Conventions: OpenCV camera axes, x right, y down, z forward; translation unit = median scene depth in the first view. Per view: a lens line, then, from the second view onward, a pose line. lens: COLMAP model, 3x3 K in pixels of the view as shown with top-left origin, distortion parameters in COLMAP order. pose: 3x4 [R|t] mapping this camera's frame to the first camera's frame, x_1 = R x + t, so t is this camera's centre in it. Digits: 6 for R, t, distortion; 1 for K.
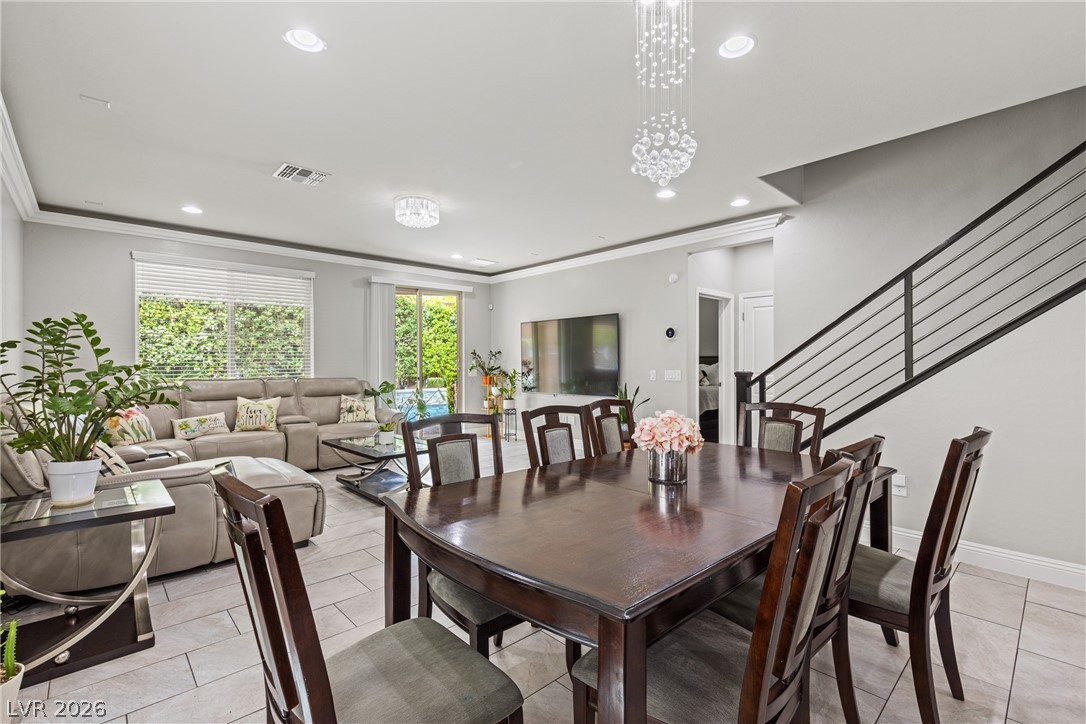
lens RADIAL K [[487.6, 0, 545.9], [0, 487.6, 364.3], [0, 0, 1]] dist [0.008653, -0.000475]
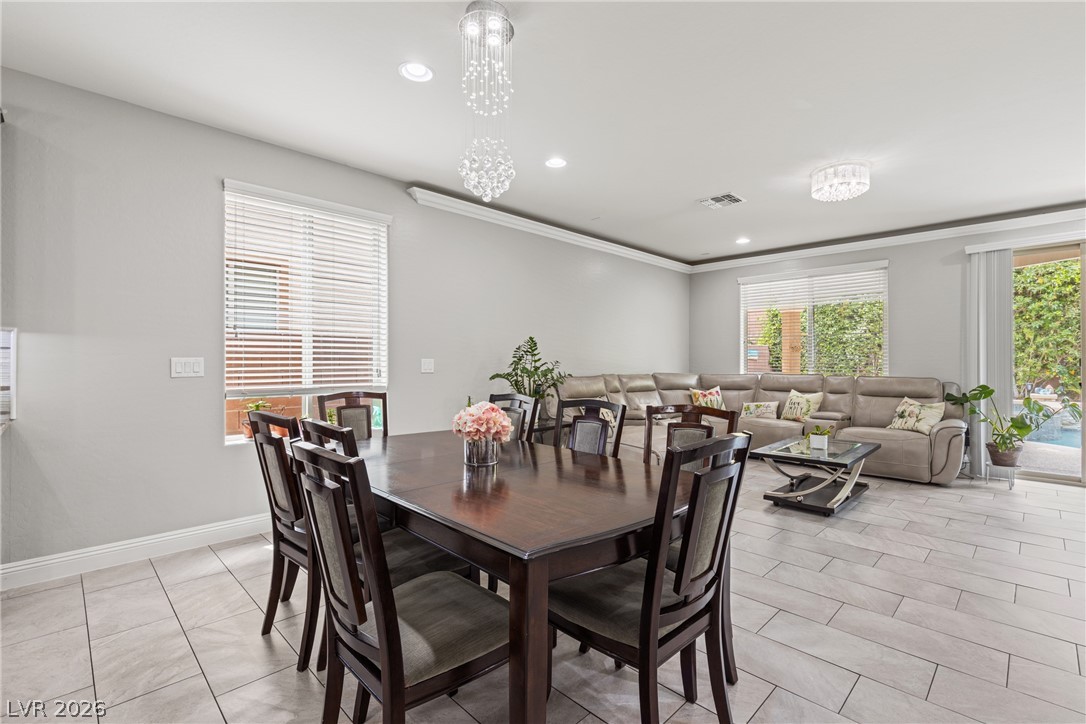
lens RADIAL K [[487.6, 0, 548.0], [0, 487.6, 357.8], [0, 0, 1]] dist [0.008653, -0.000475]
pose [[0.055981, -0.004432, -0.998422, 0.416505], [-0.002673, 0.999986, -0.004589, -0.000483], [0.998428, 0.002926, 0.055968, 0.331880]]
